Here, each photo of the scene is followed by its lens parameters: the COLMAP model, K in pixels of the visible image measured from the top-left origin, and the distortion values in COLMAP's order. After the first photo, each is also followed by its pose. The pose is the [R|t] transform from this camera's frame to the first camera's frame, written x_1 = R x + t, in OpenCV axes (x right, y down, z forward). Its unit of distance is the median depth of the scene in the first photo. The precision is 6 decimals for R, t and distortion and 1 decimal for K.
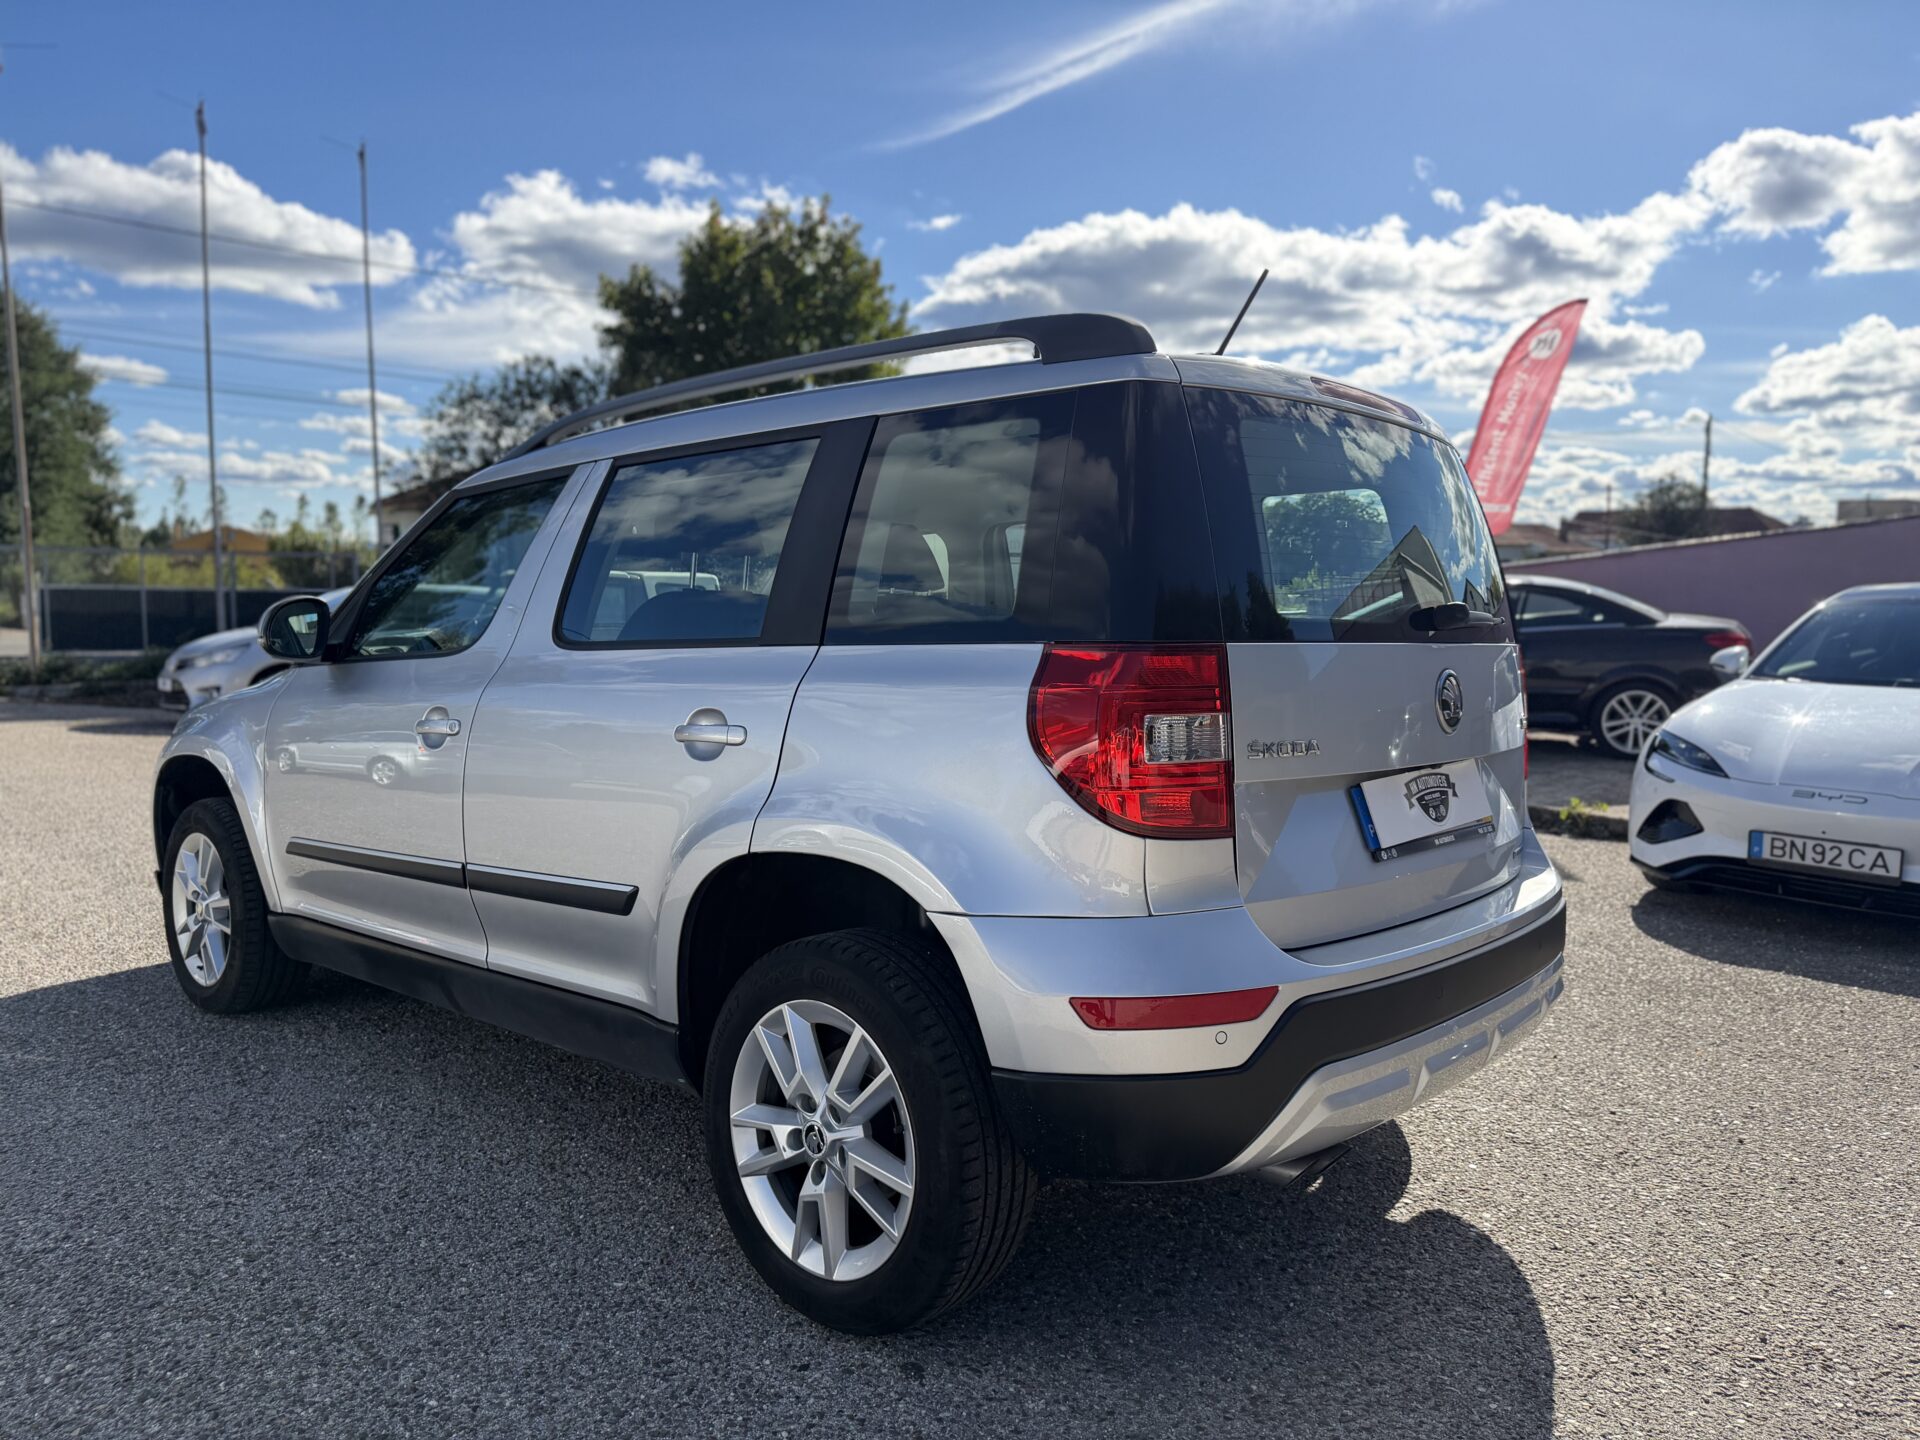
lens RADIAL K [[1382.7, 0, 960.0], [0, 1382.7, 720.0], [0, 0, 1]] dist [-0.004991, -0.005565]
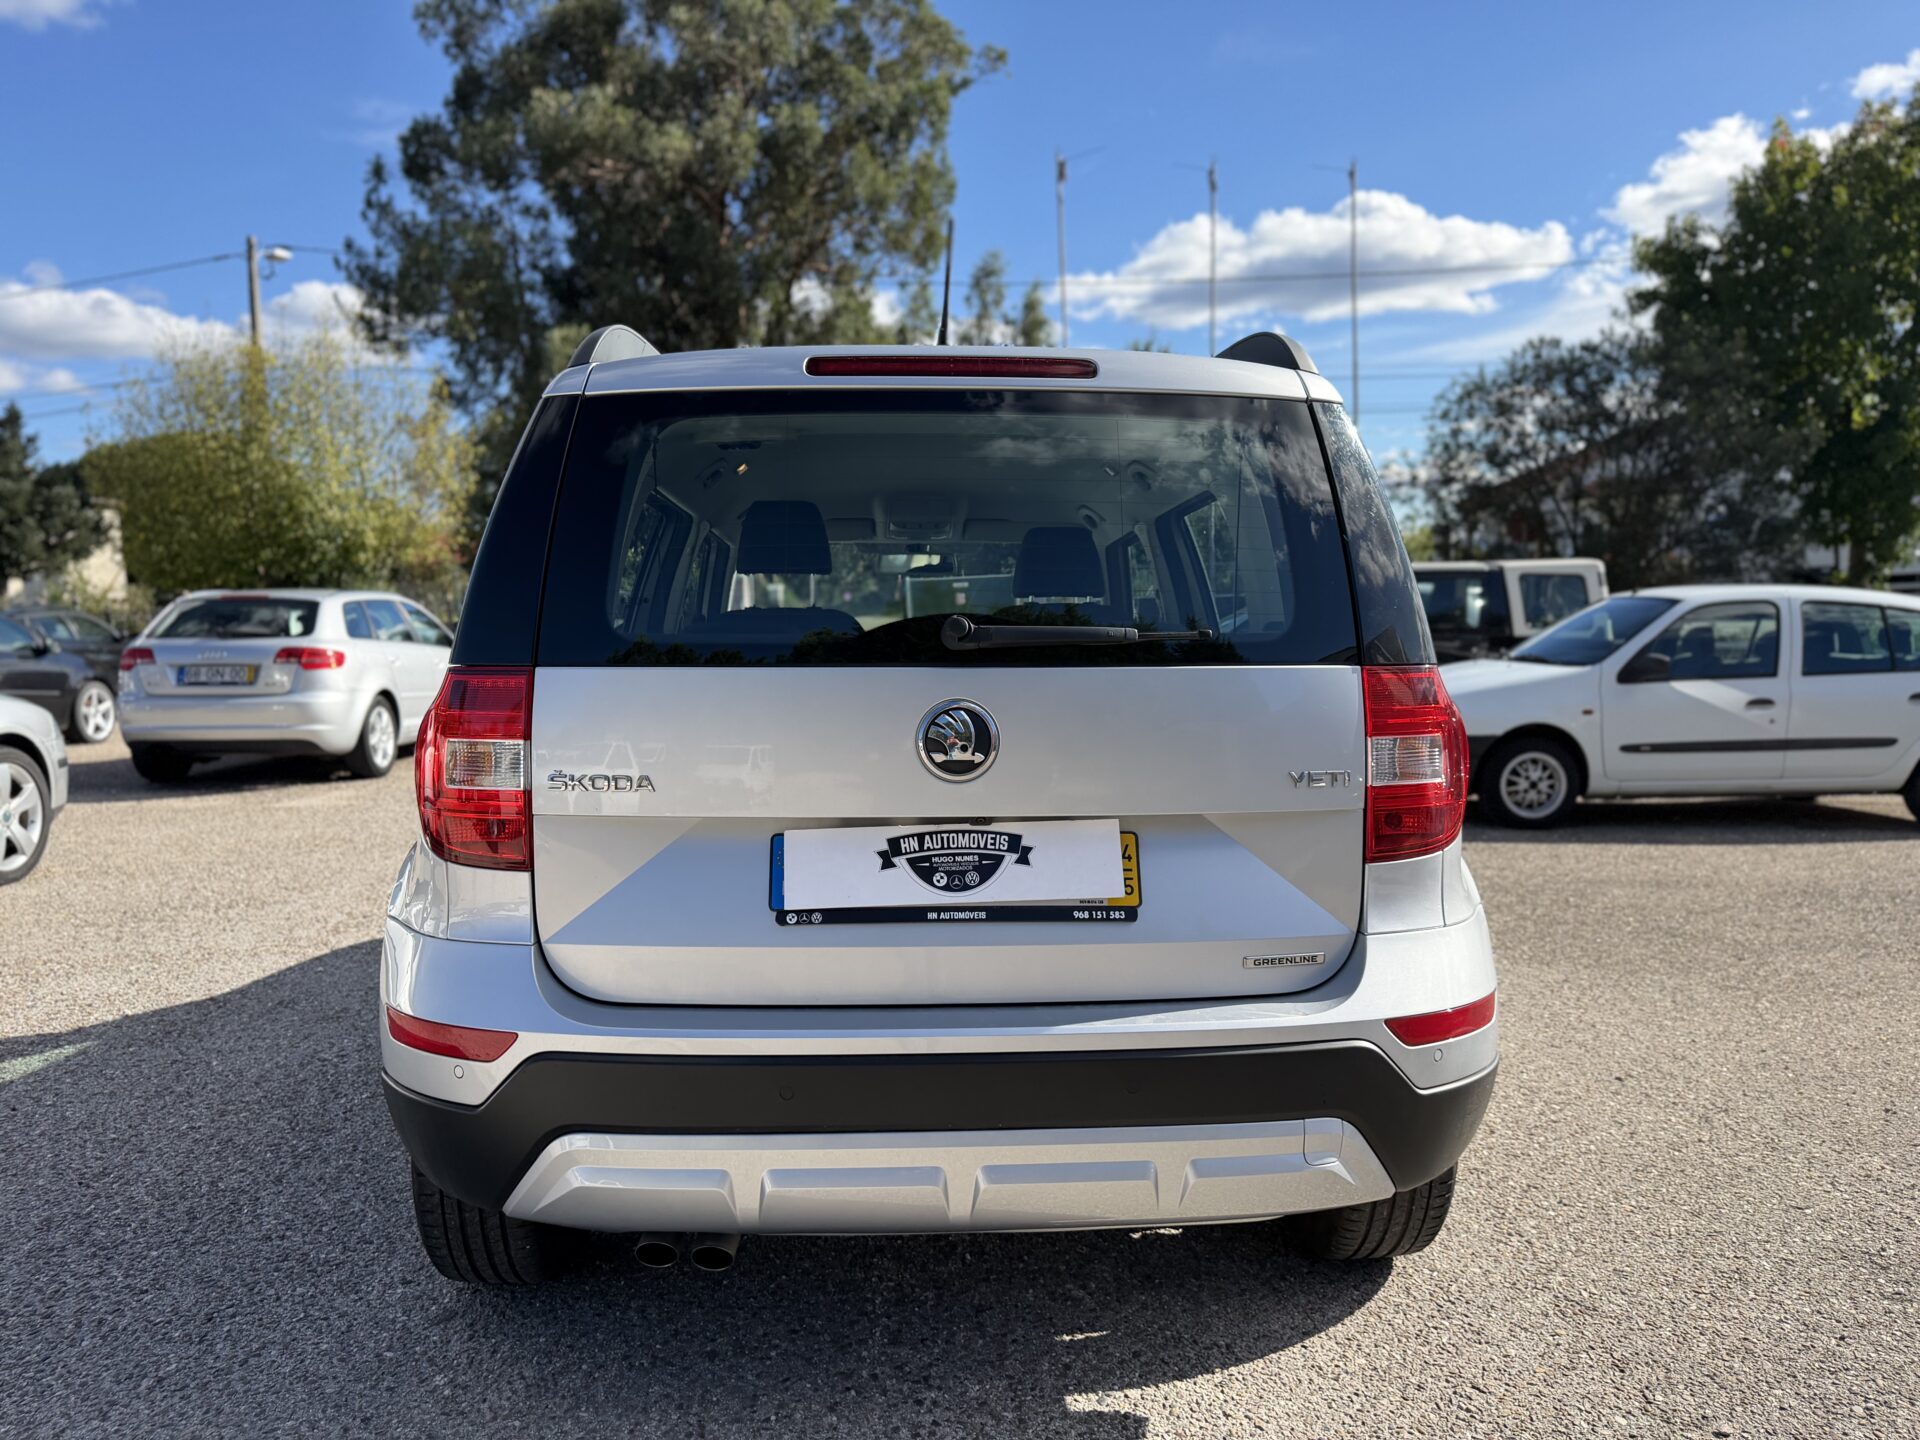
lens RADIAL K [[1382.7, 0, 960.0], [0, 1382.7, 720.0], [0, 0, 1]] dist [-0.004991, -0.005565]
pose [[0.689577, 0.035170, -0.723358, 0.103256], [-0.032018, 0.999324, 0.018065, -0.004319], [0.723504, 0.010703, 0.690237, 0.052331]]
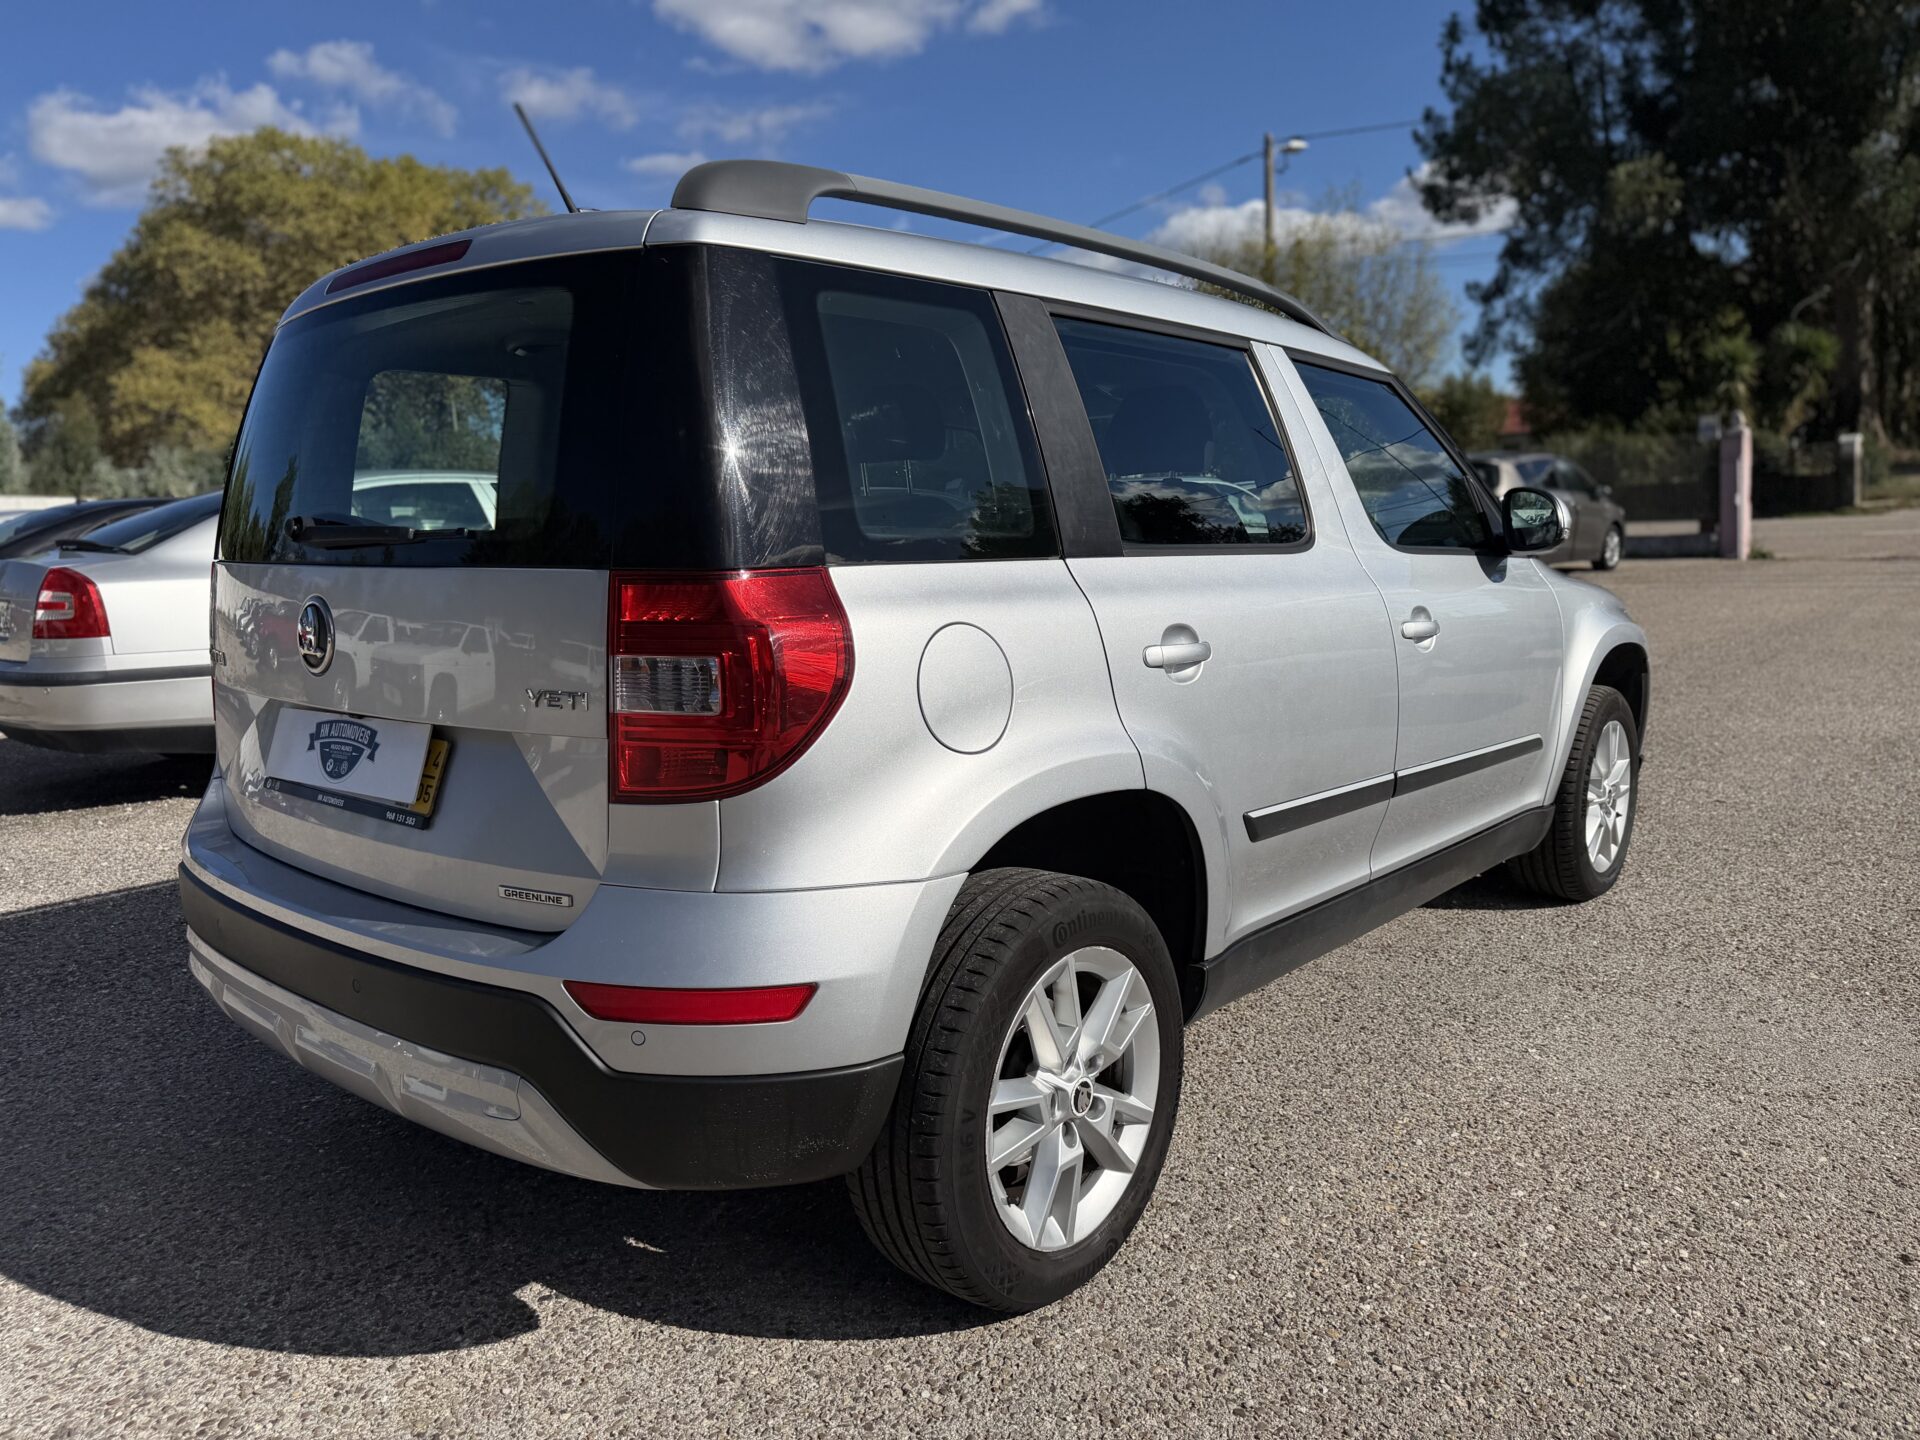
lens RADIAL K [[1328.8, 0, 960.0], [0, 1328.8, 720.0], [0, 0, 1]] dist [0.050859, -0.001697]
pose [[0.034440, 0.145431, -0.988769, 0.132379], [-0.040635, 0.988741, 0.144011, -0.010831], [0.998580, 0.035219, 0.039962, 0.152873]]
